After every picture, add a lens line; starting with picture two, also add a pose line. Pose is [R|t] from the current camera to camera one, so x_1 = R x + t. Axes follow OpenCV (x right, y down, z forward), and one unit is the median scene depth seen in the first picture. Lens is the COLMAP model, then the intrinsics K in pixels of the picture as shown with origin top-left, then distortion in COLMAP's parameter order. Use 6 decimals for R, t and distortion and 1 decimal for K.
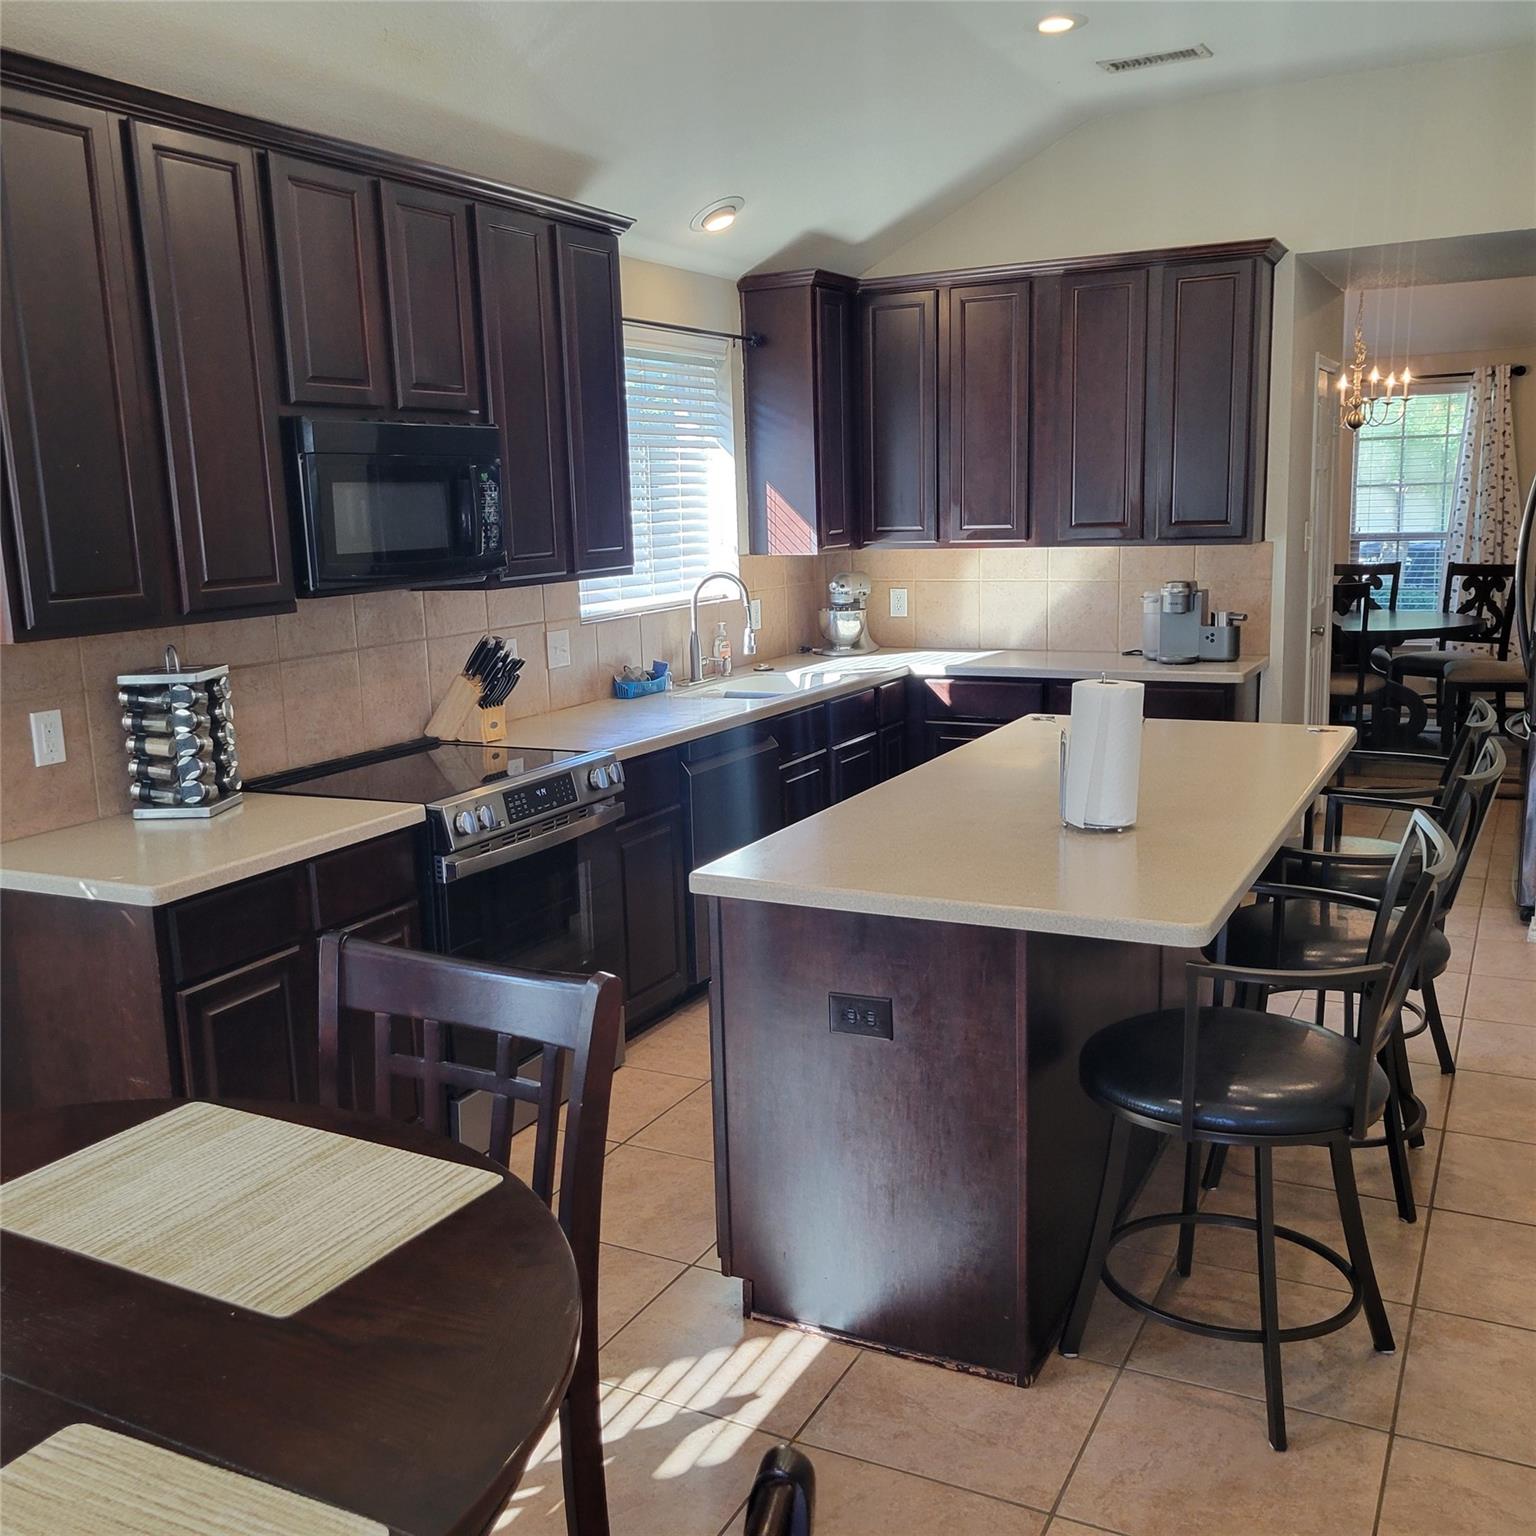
lens RADIAL K [[1503.5, 0, 767.8], [0, 1503.5, 768.5], [0, 0, 1]] dist [0.057211, 0.000000]
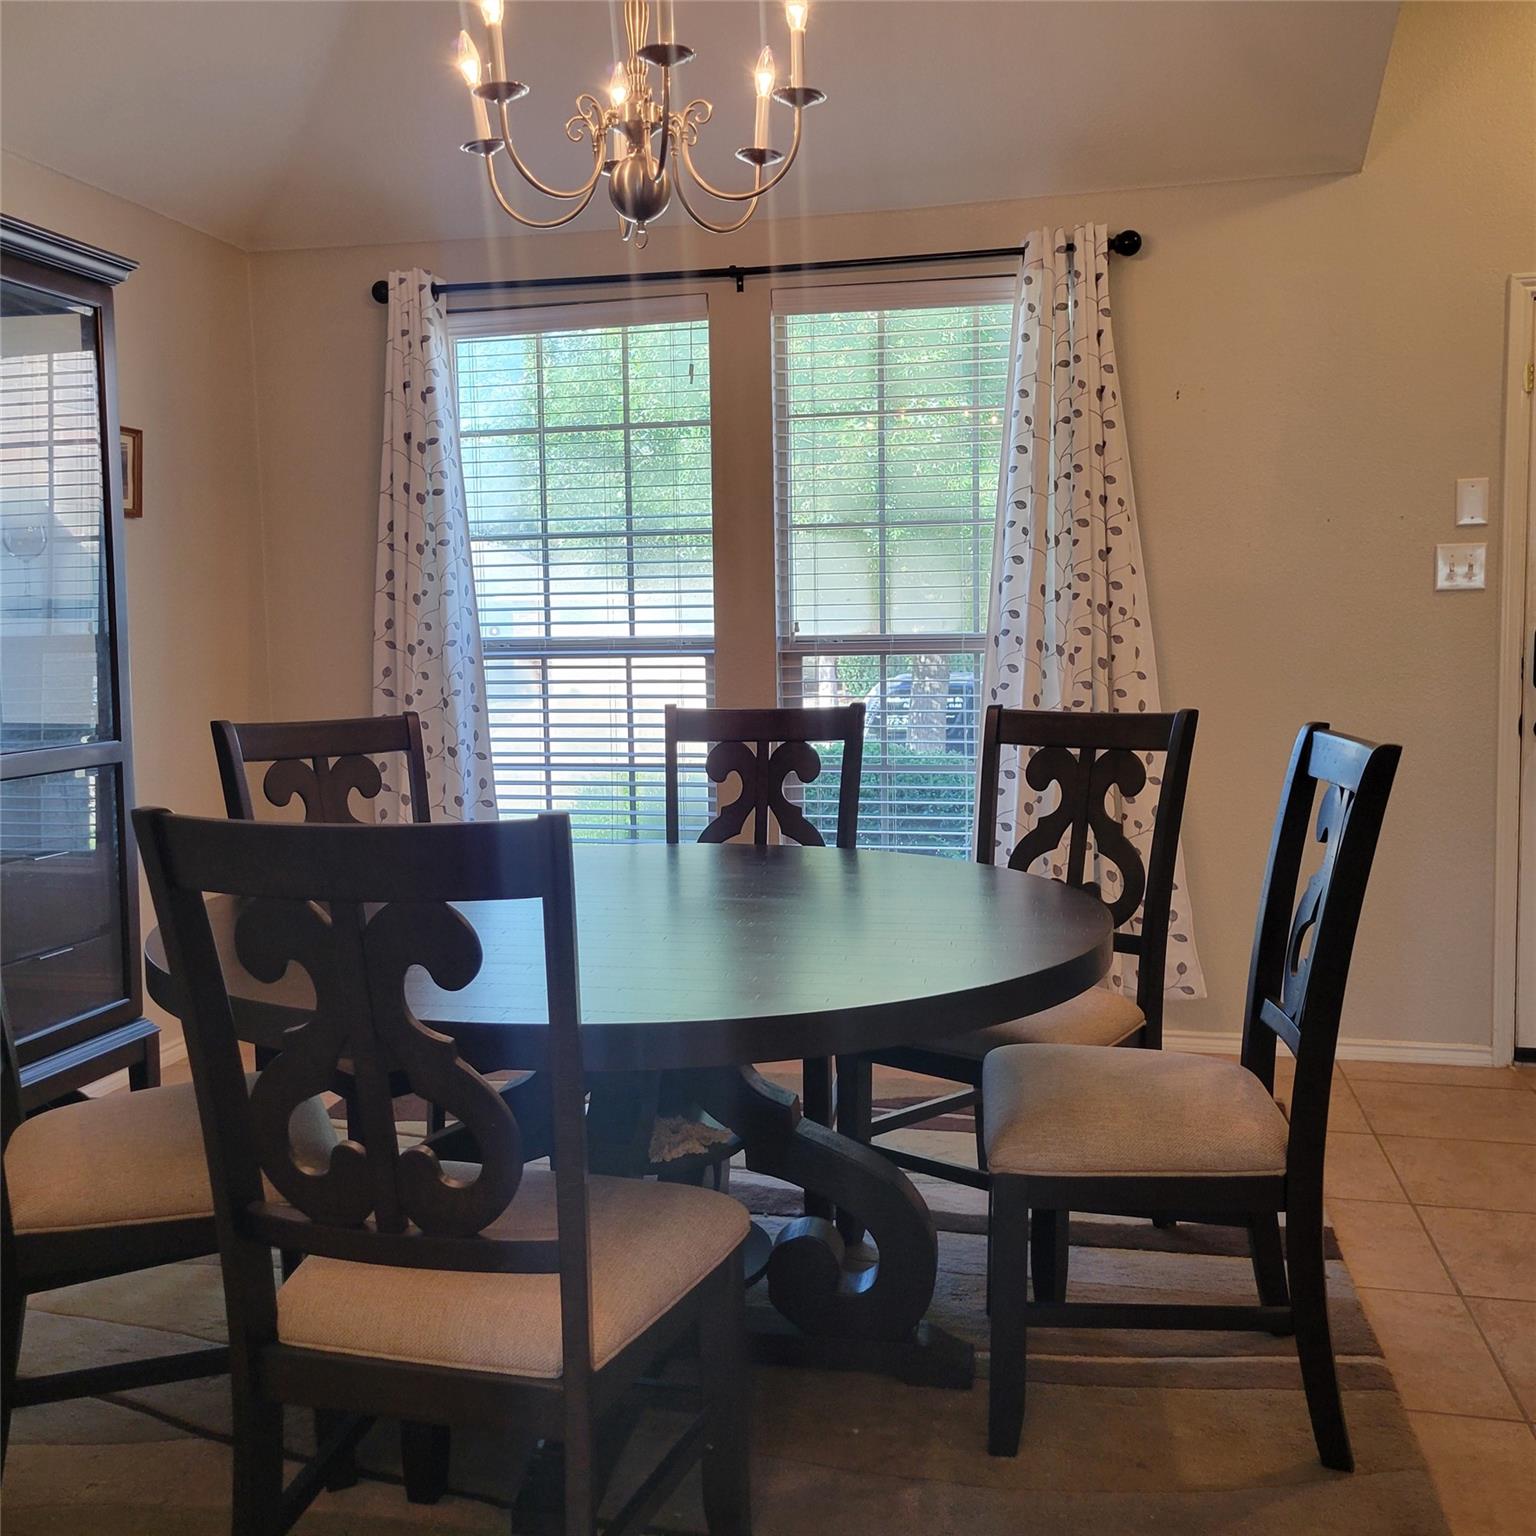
lens RADIAL K [[1503.5, 0, 766.4], [0, 1503.5, 766.4], [0, 0, 1]] dist [0.057211, 0.000000]
pose [[0.967627, -0.005298, 0.252328, 0.292947], [0.028580, 0.995649, -0.088693, -0.087082], [-0.250760, 0.093033, 0.963568, 0.641854]]
